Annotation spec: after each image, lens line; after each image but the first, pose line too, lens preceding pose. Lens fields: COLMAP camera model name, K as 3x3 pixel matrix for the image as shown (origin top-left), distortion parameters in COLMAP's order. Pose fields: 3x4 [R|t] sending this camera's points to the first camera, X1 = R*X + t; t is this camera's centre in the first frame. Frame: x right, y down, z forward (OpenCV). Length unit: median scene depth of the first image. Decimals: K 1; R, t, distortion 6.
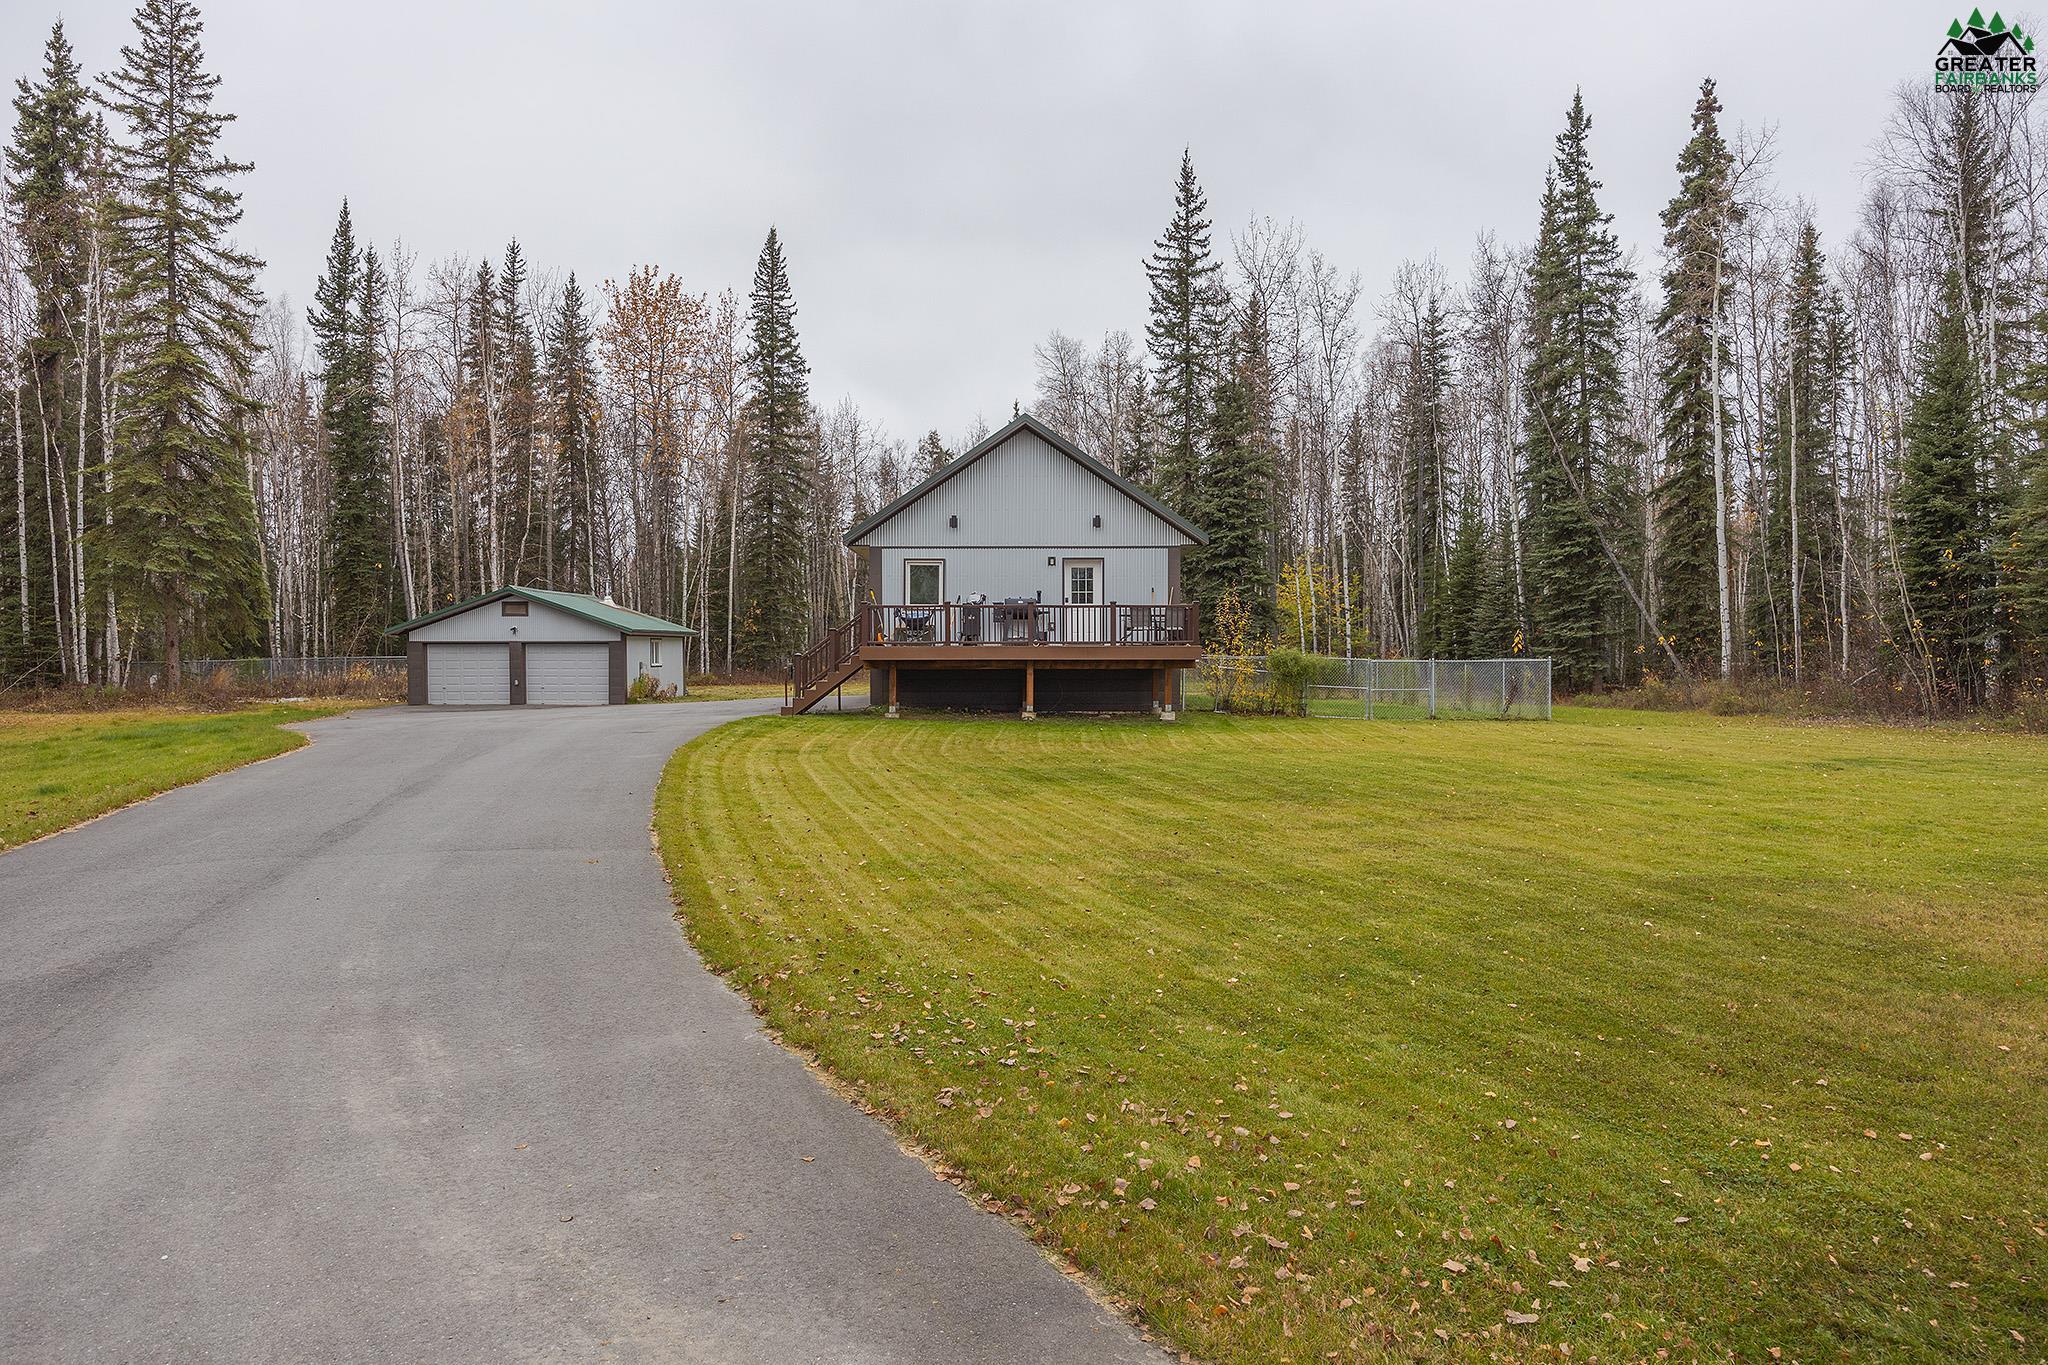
lens RADIAL K [[1356.1, 0, 1024.0], [0, 1356.1, 682.5], [0, 0, 1]] dist [0.004041, 0.001605]
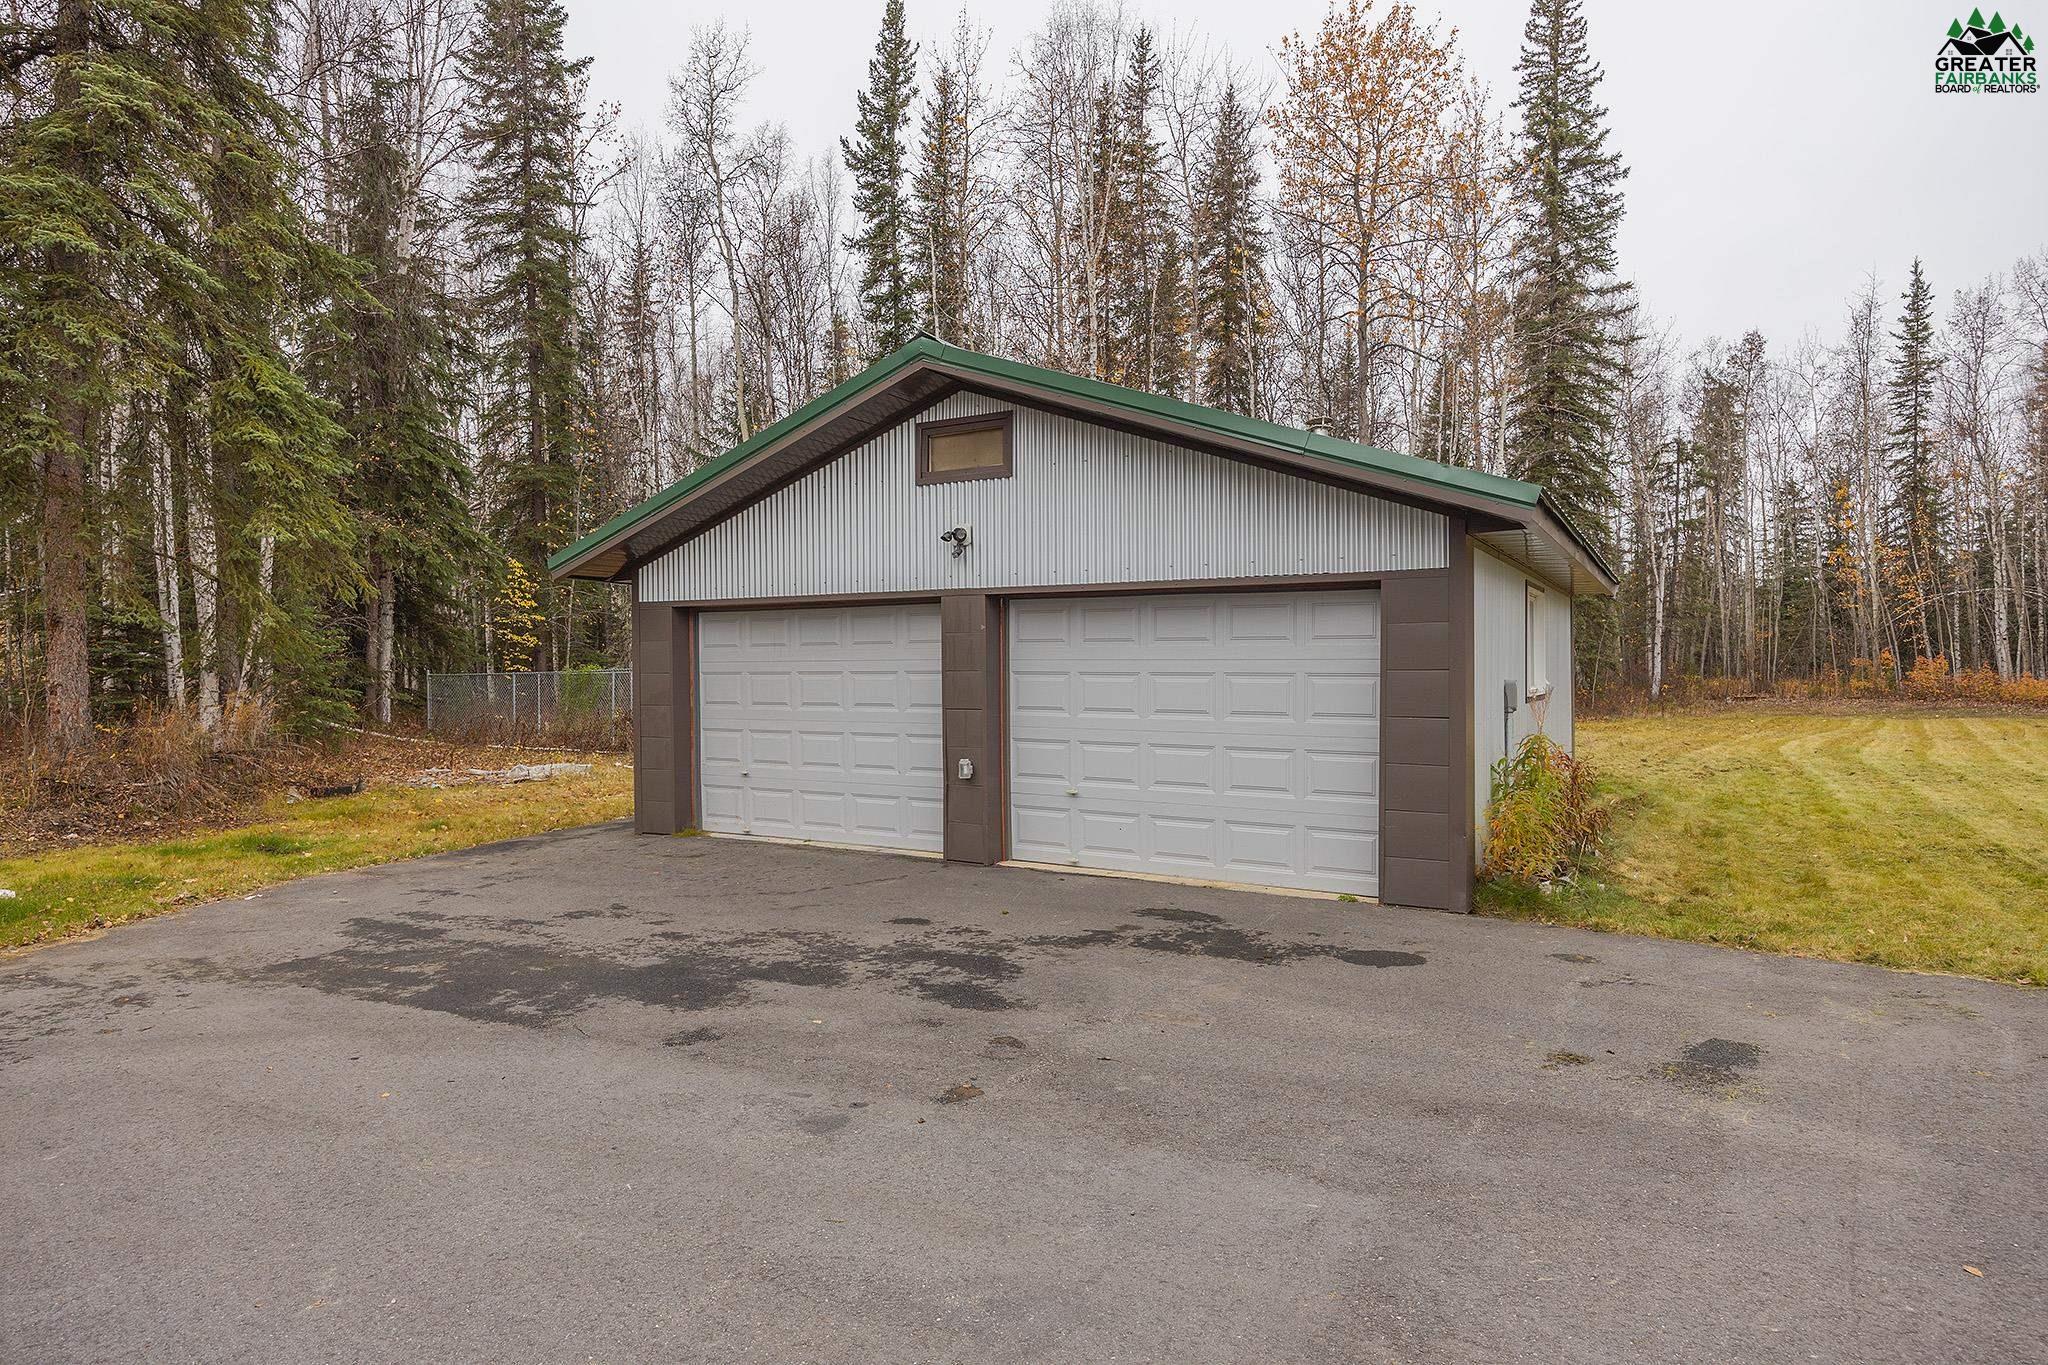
lens RADIAL K [[1147.7, 0, 1024.0], [0, 1147.7, 682.5], [0, 0, 1]] dist [-0.001839, 0.000213]
pose [[0.877855, 0.005024, -0.478901, -0.178368], [-0.010767, 0.999899, -0.009247, -0.008280], [0.478806, 0.013273, 0.877820, 0.546790]]
